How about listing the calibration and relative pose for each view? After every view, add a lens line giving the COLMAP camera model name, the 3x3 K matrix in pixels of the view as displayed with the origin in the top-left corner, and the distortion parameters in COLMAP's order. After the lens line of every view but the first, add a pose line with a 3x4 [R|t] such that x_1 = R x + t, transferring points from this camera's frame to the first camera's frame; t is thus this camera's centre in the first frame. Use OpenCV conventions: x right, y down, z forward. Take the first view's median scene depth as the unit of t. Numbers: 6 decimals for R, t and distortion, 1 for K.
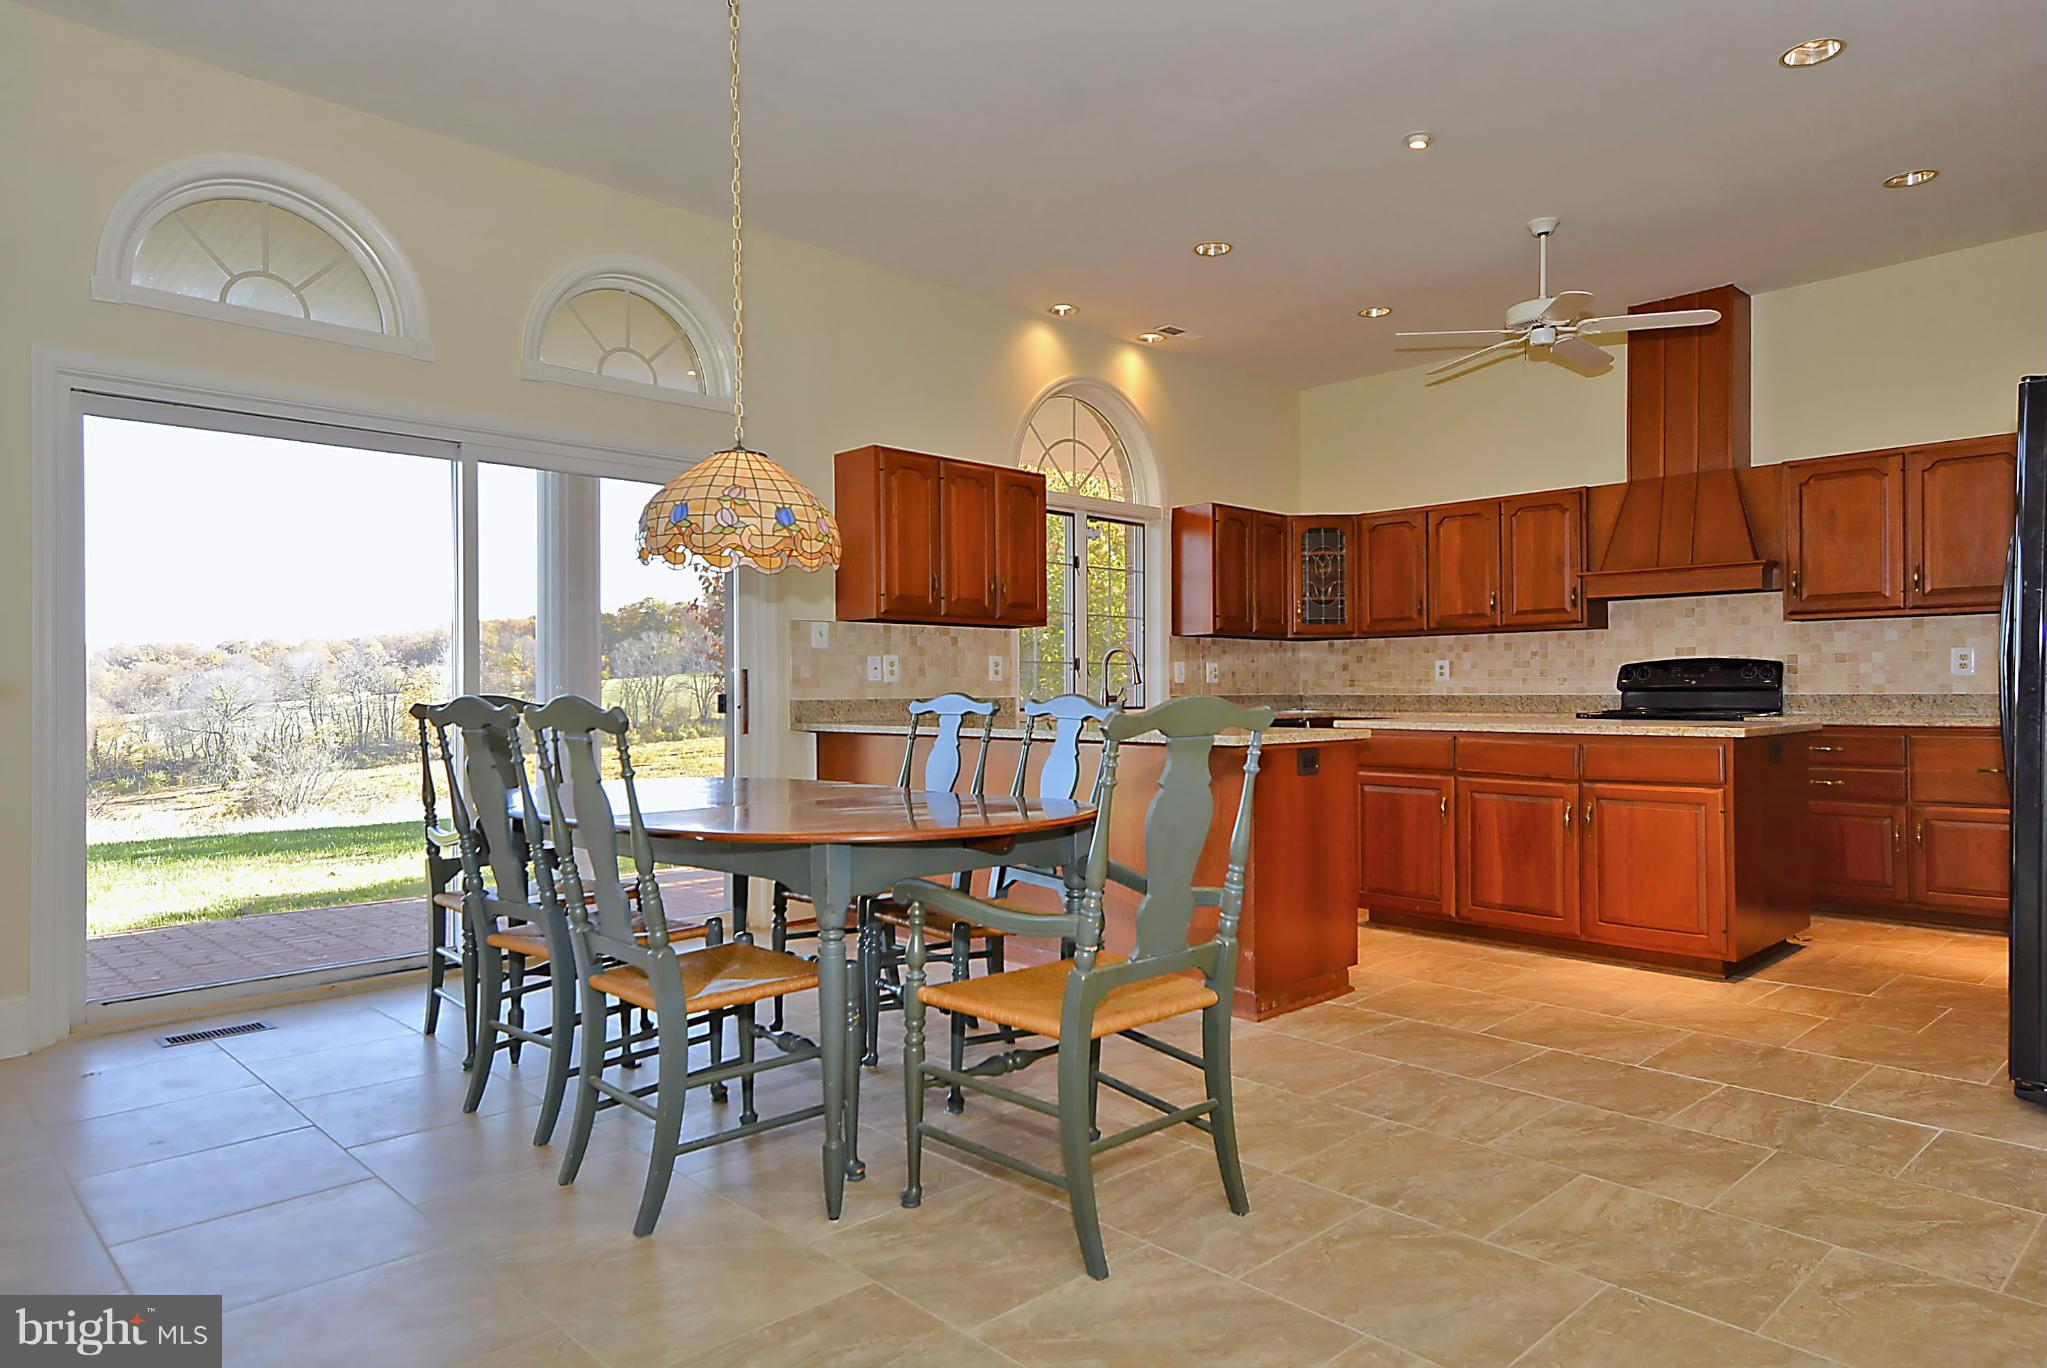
lens RADIAL K [[1231.2, 0, 1016.3], [0, 1231.2, 689.4], [0, 0, 1]] dist [0.010103, 0.002890]
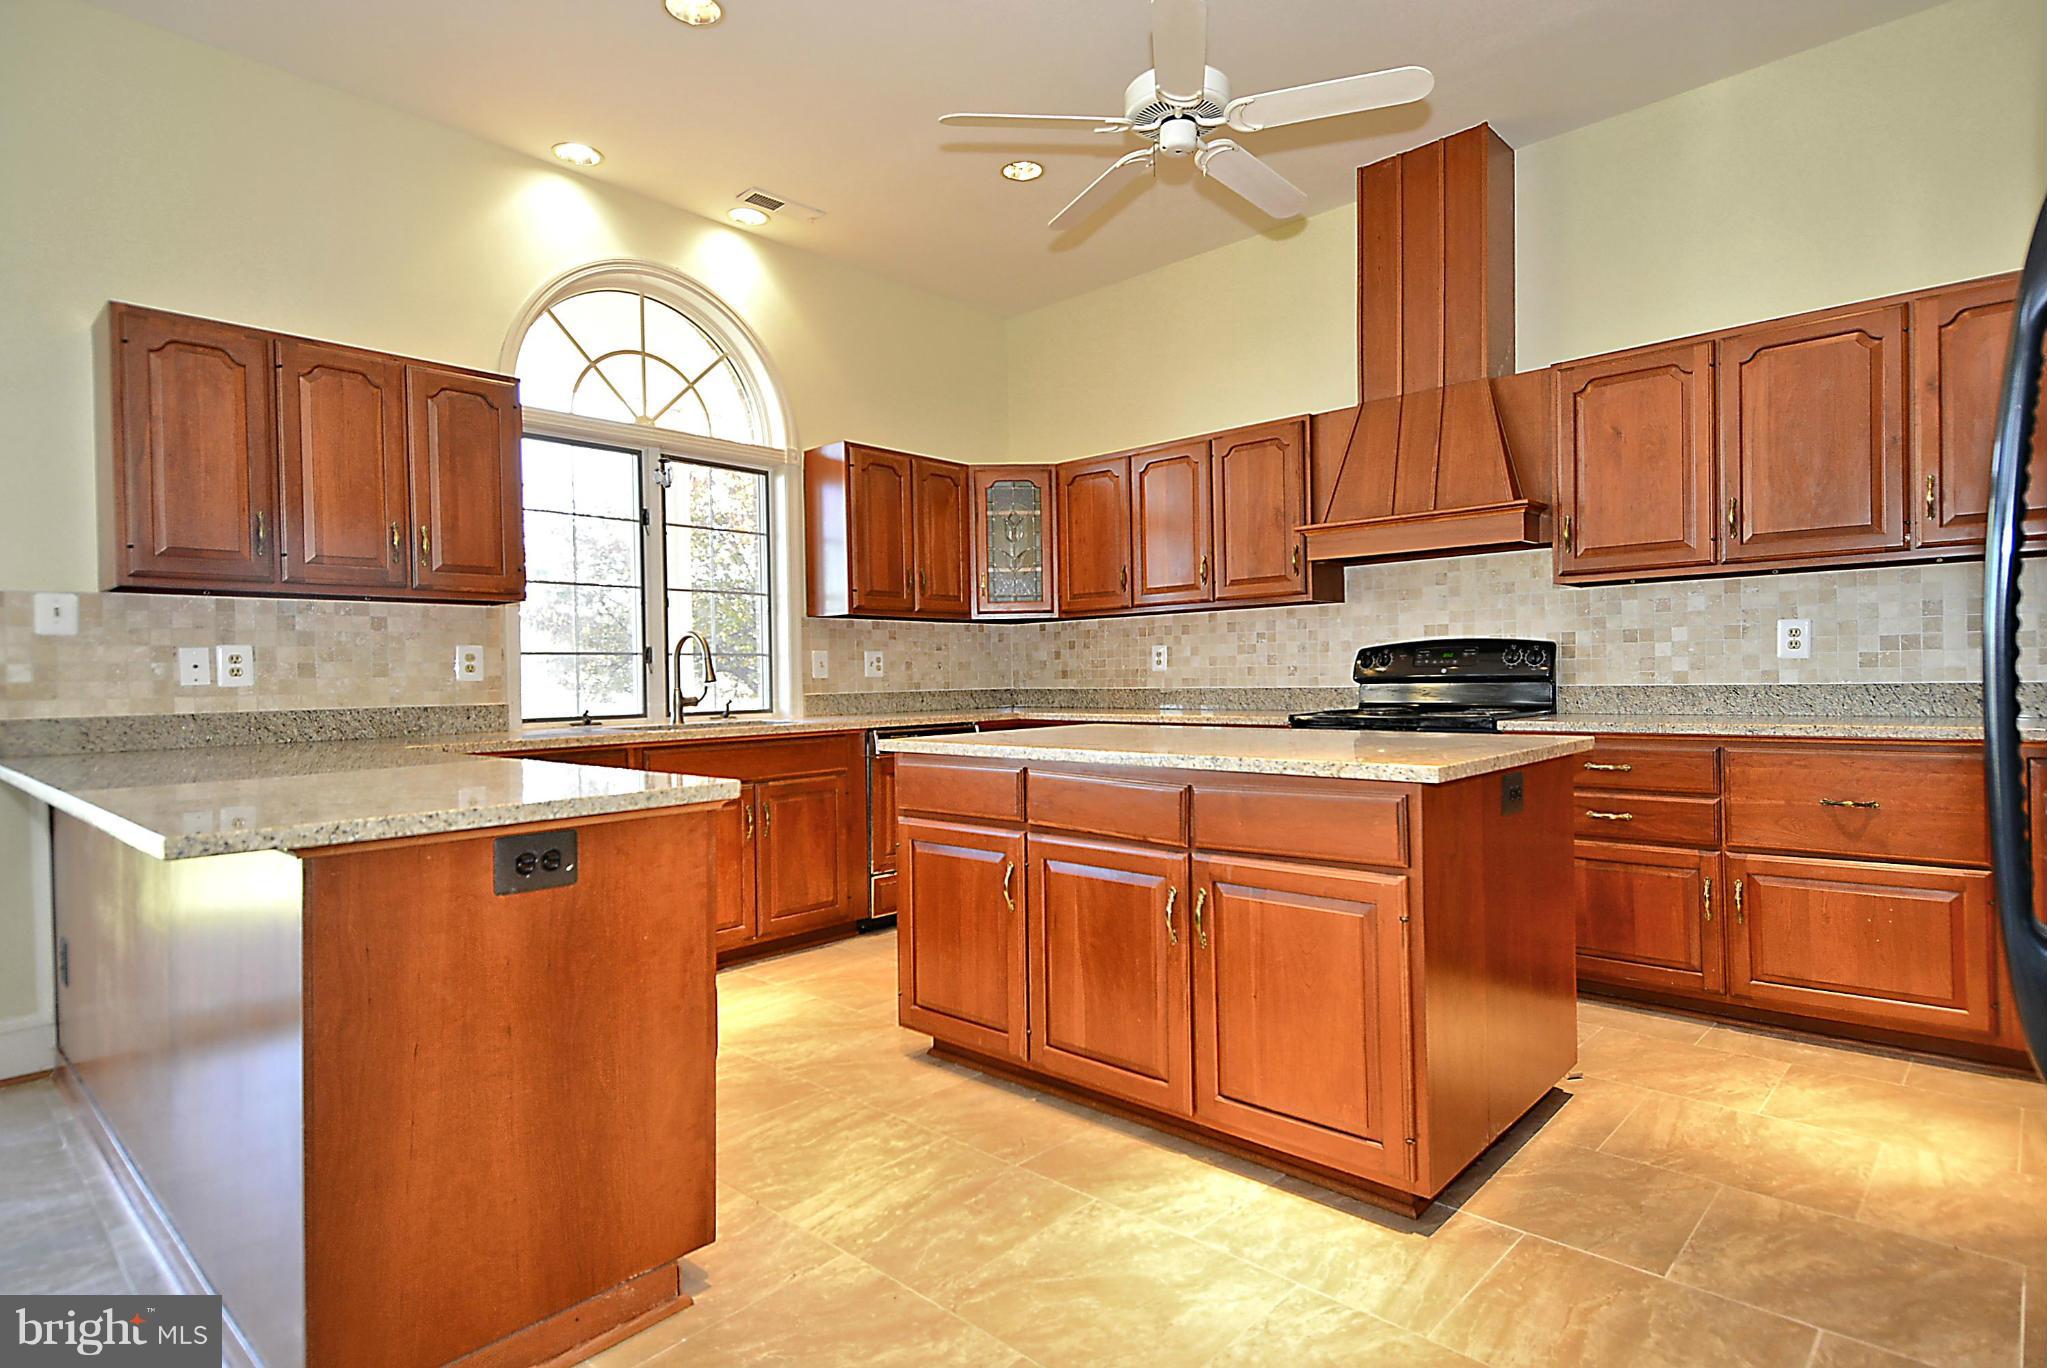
lens RADIAL K [[1080.8, 0, 1030.9], [0, 1080.8, 688.7], [0, 0, 1]] dist [0.023570, -0.000728]
pose [[0.997641, -0.013014, 0.067409, 0.262071], [0.012132, 0.999836, 0.013483, -0.007269], [-0.067573, -0.012633, 0.997634, 0.371838]]
